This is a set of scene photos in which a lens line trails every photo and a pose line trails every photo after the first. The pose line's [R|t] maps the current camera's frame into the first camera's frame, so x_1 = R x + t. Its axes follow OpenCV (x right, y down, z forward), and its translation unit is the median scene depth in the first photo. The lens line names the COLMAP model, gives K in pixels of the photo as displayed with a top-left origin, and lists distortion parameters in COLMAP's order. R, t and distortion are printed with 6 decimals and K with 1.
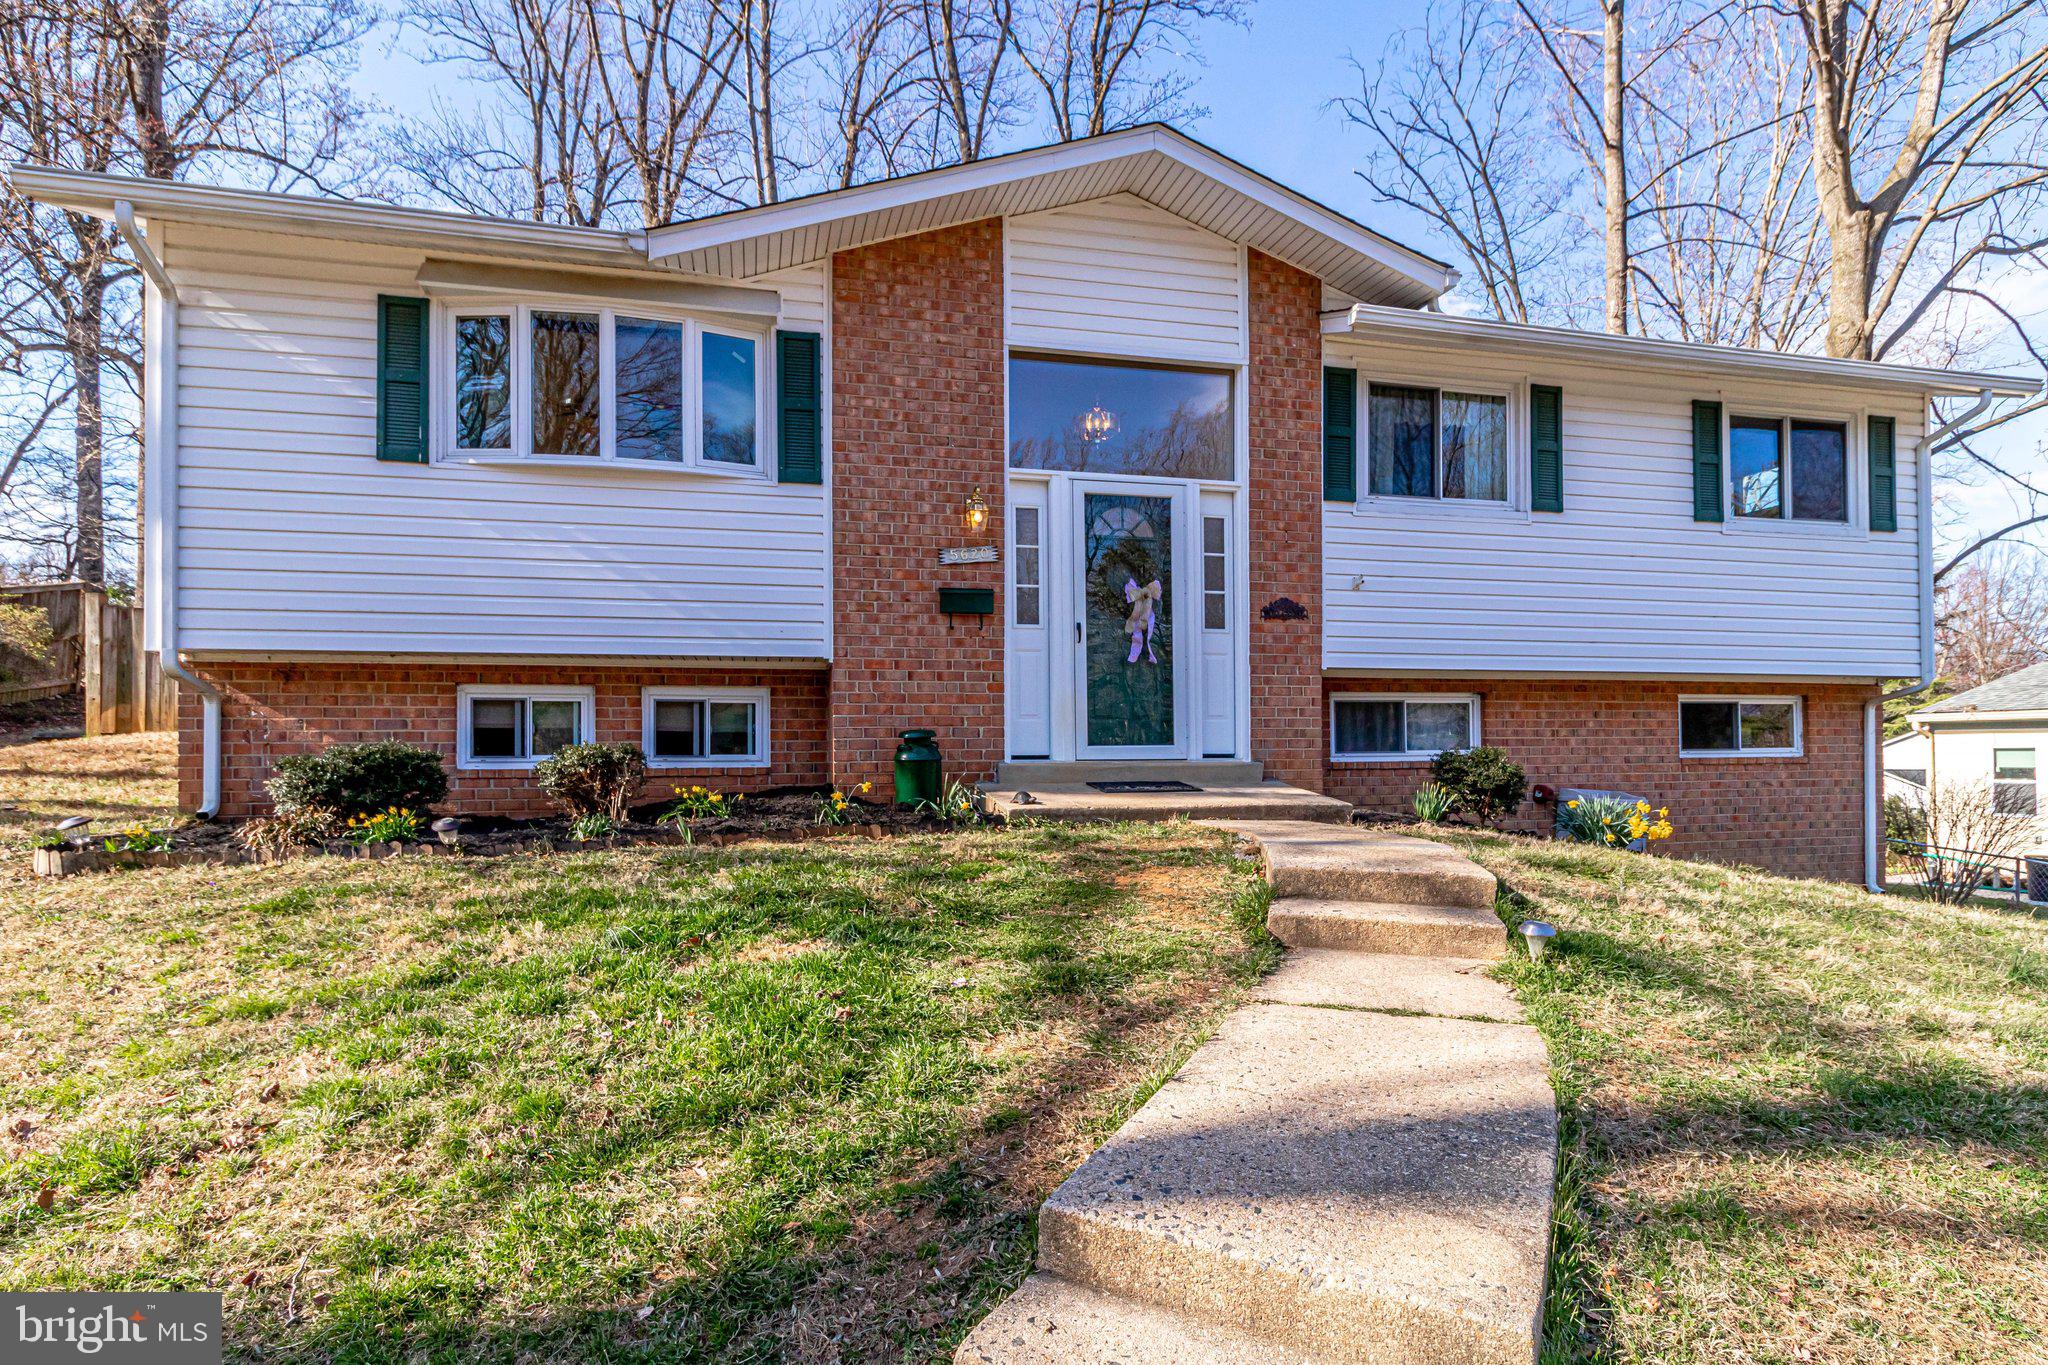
lens RADIAL K [[1069.9, 0, 1025.4], [0, 1069.9, 748.0], [0, 0, 1]] dist [0.001527, -0.000752]
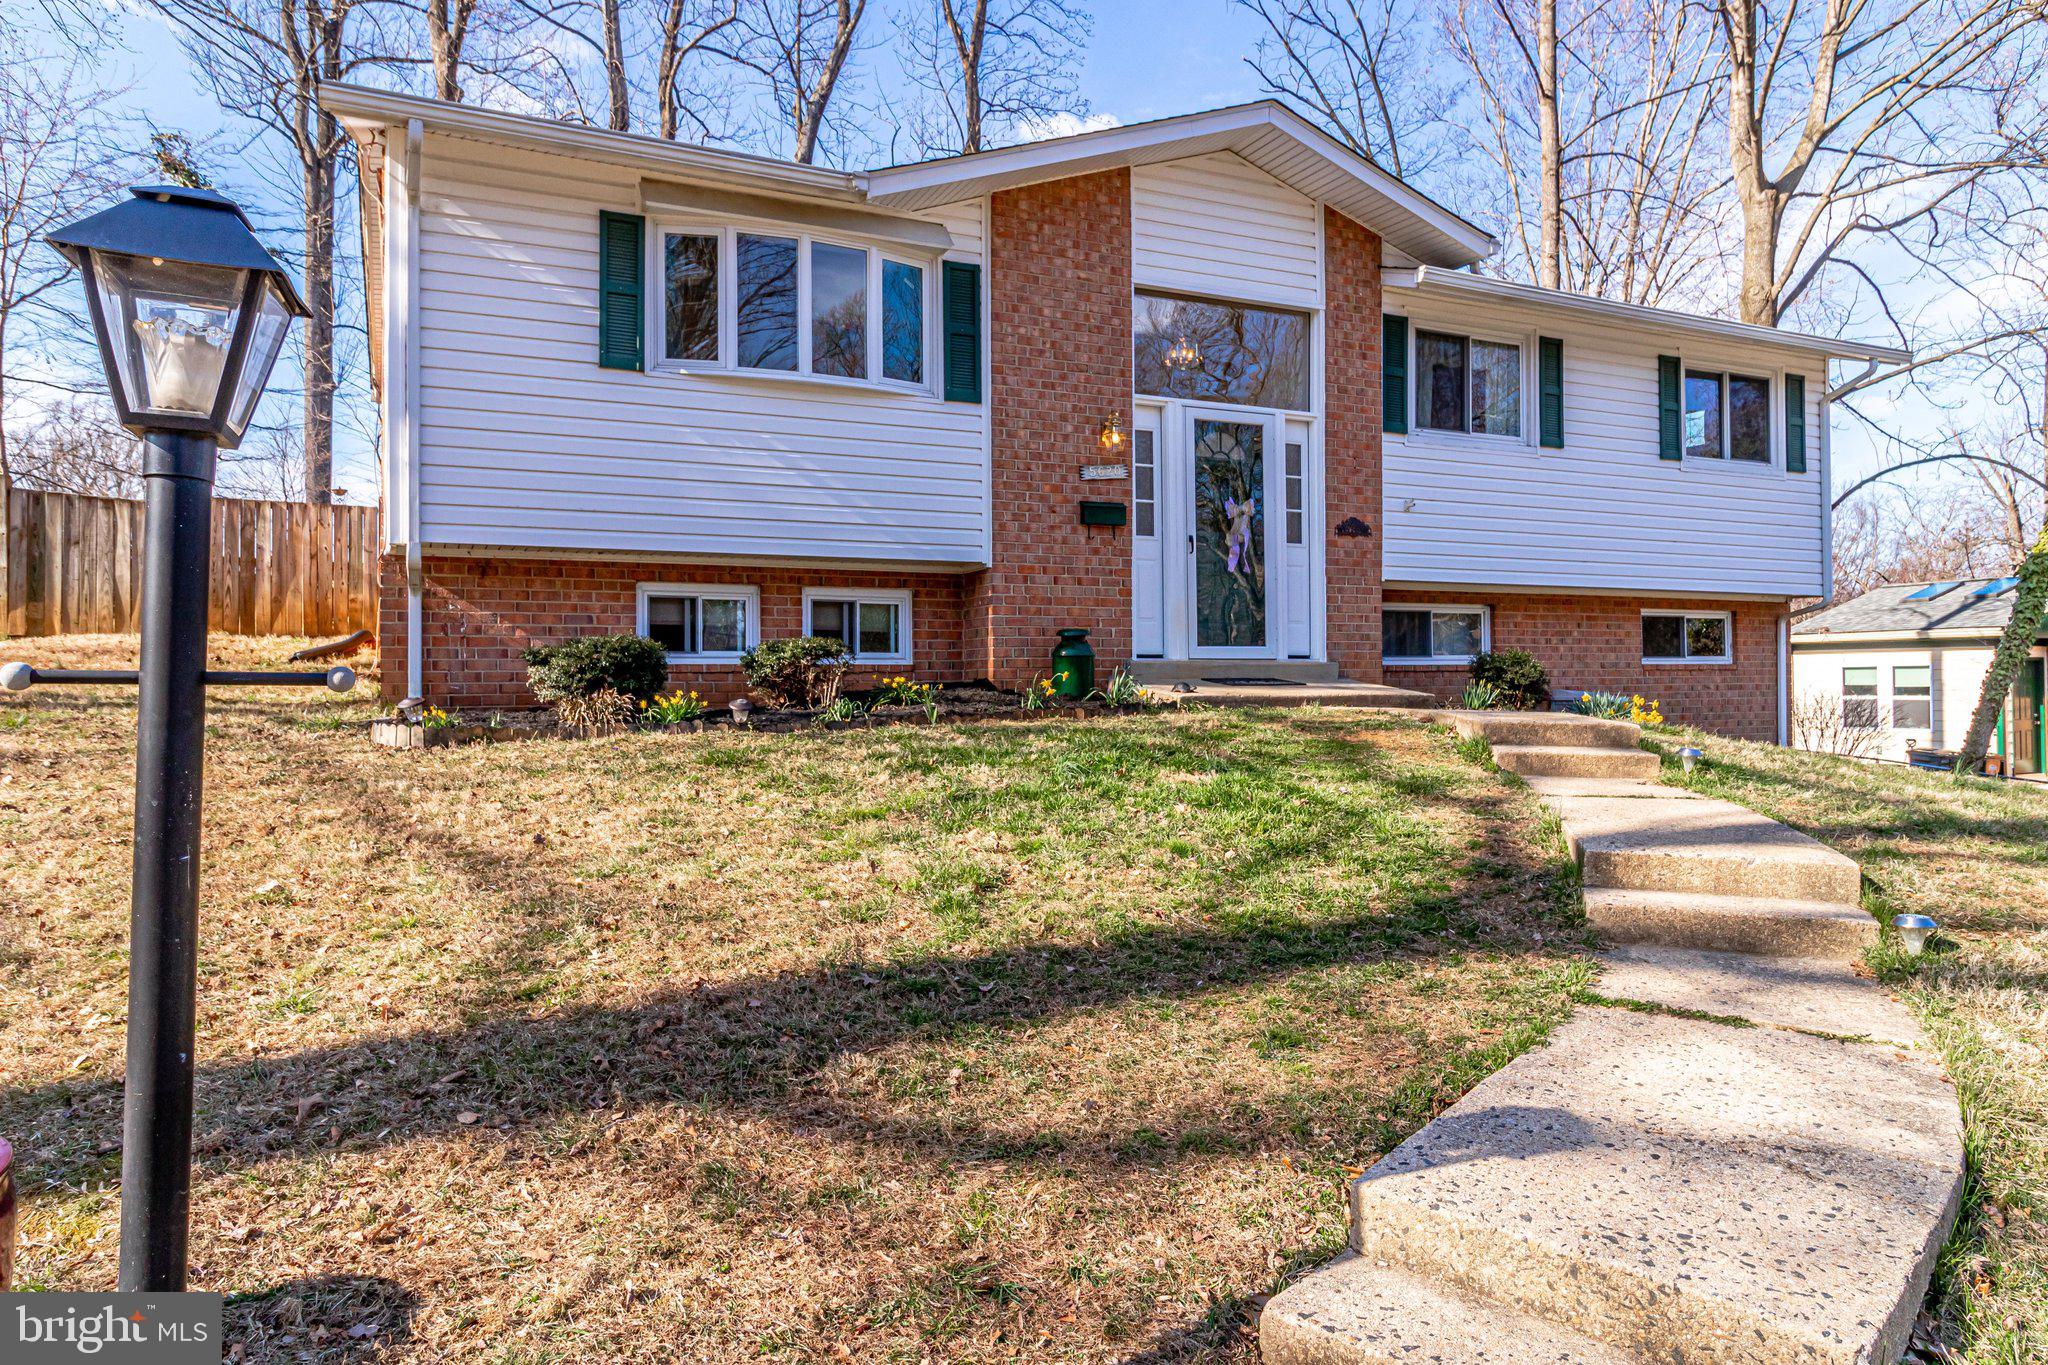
lens RADIAL K [[1289.8, 0, 1024.0], [0, 1289.8, 682.5], [0, 0, 1]] dist [0.000351, 0.000984]
pose [[0.980961, 0.000037, 0.194206, -0.369861], [-0.000215, 1.000000, 0.000896, 0.033688], [-0.194206, -0.000920, 0.980960, -0.274131]]
